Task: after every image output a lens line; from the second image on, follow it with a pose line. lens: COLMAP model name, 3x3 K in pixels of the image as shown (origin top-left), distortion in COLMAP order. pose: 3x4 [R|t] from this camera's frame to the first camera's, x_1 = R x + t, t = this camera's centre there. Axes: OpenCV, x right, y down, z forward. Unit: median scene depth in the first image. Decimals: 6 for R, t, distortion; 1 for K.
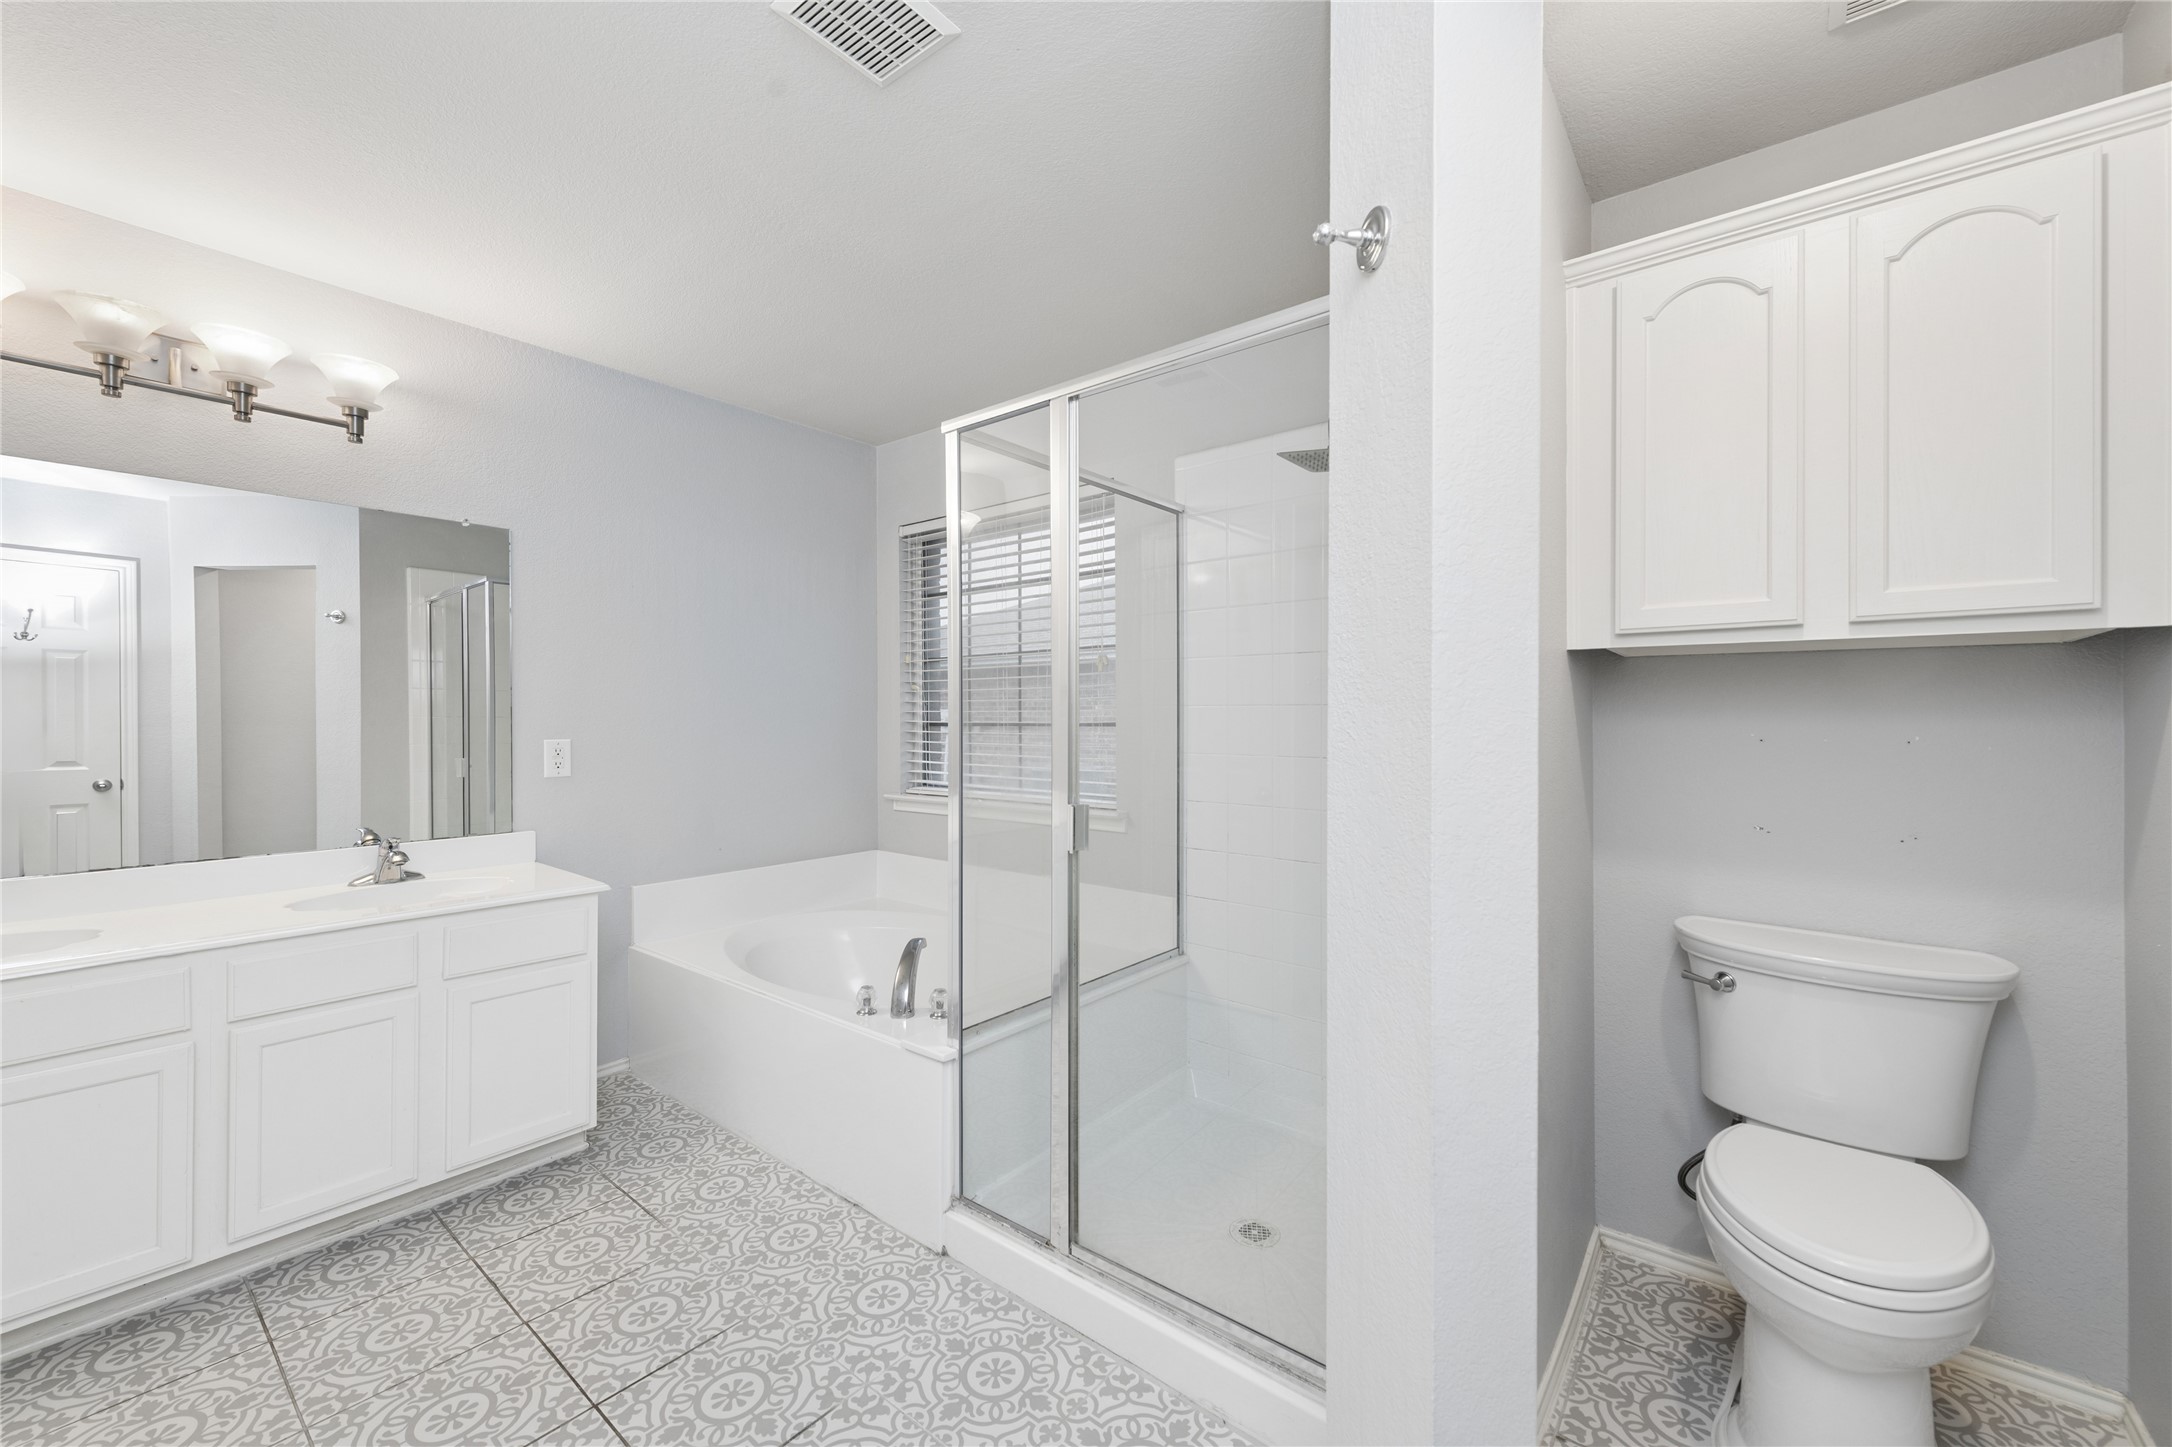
lens RADIAL K [[863.4, 0, 1084.4], [0, 863.4, 720.8], [0, 0, 1]] dist [0.011225, -0.004307]
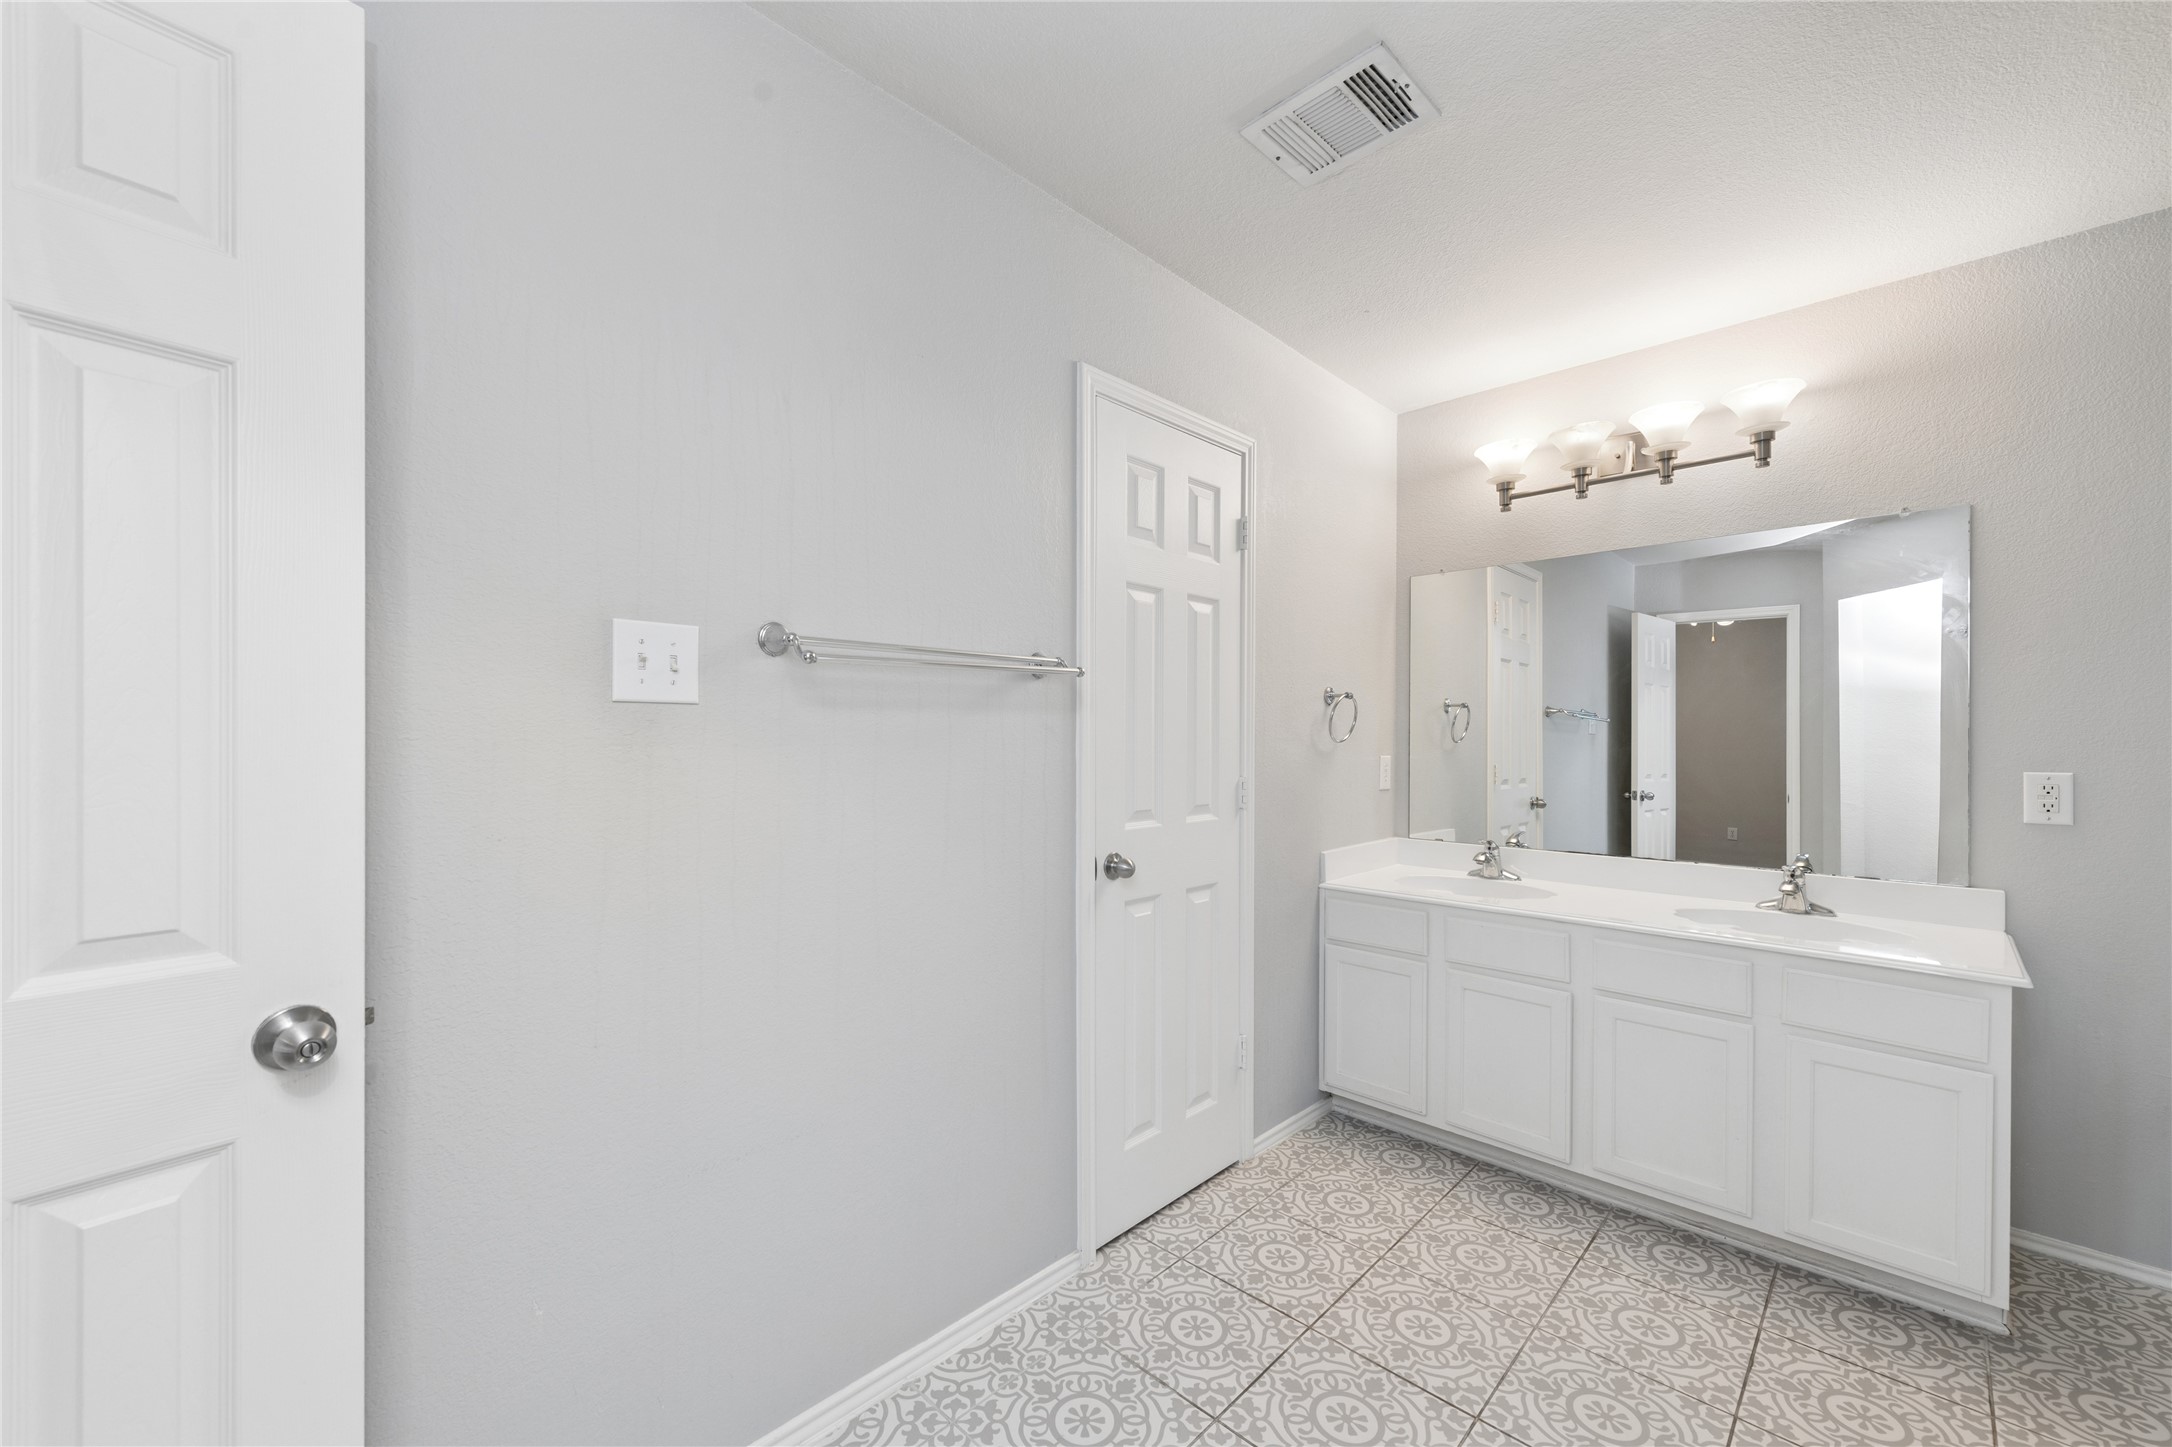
lens RADIAL K [[863.4, 0, 1088.6], [0, 863.4, 735.0], [0, 0, 1]] dist [0.011225, -0.004307]
pose [[-0.094288, -0.004649, -0.995534, 0.238061], [-0.015177, 0.999880, -0.003232, 0.006000], [0.995429, 0.014804, -0.094347, 0.319580]]
